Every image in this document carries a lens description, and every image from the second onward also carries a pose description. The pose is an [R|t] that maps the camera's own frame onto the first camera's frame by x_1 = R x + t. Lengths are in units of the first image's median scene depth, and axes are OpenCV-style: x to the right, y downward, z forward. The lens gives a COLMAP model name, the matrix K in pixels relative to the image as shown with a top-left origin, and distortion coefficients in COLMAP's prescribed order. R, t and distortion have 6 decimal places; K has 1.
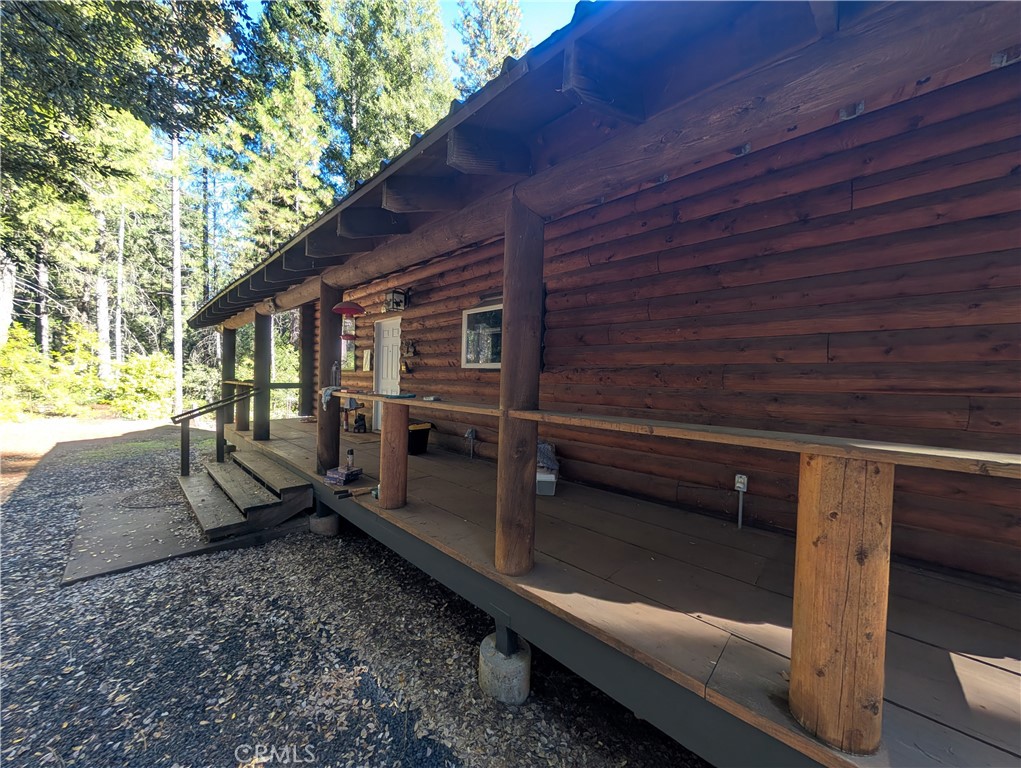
lens RADIAL K [[366.1, 0, 510.7], [0, 366.1, 386.9], [0, 0, 1]] dist [0.001655, 0.000079]
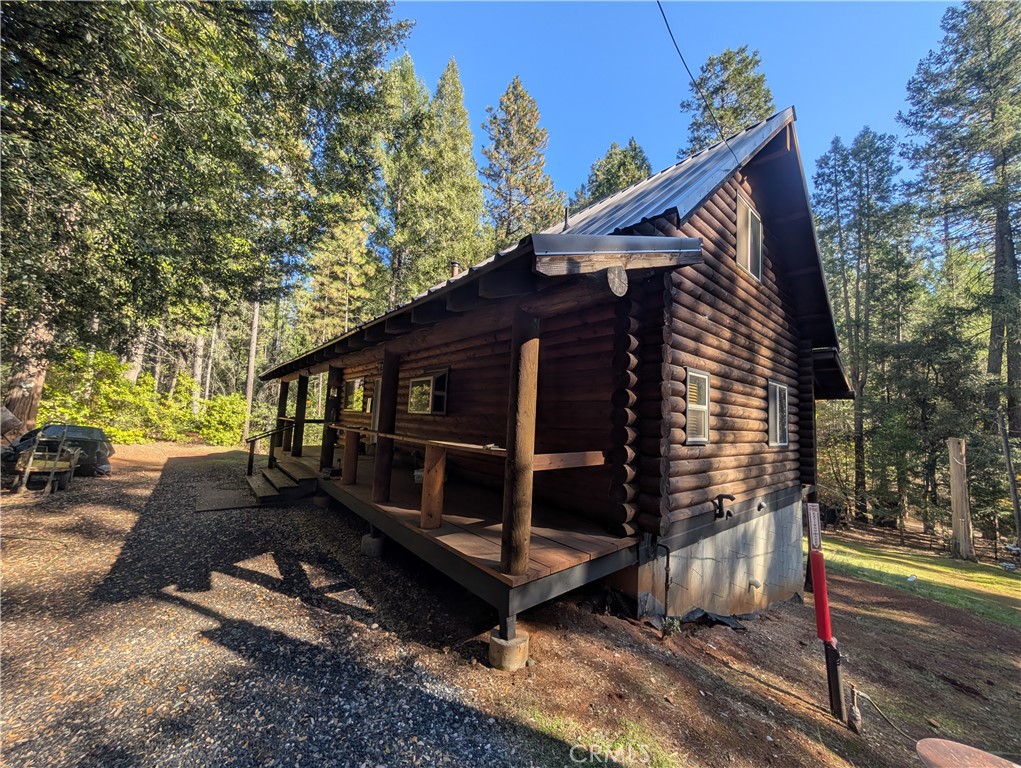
lens RADIAL K [[366.1, 0, 509.2], [0, 366.1, 388.9], [0, 0, 1]] dist [0.001655, 0.000079]
pose [[0.993450, 0.012310, -0.113599, 0.150457], [-0.024231, 0.994265, -0.104160, 0.000604], [0.111665, 0.106230, 0.988052, -0.178918]]
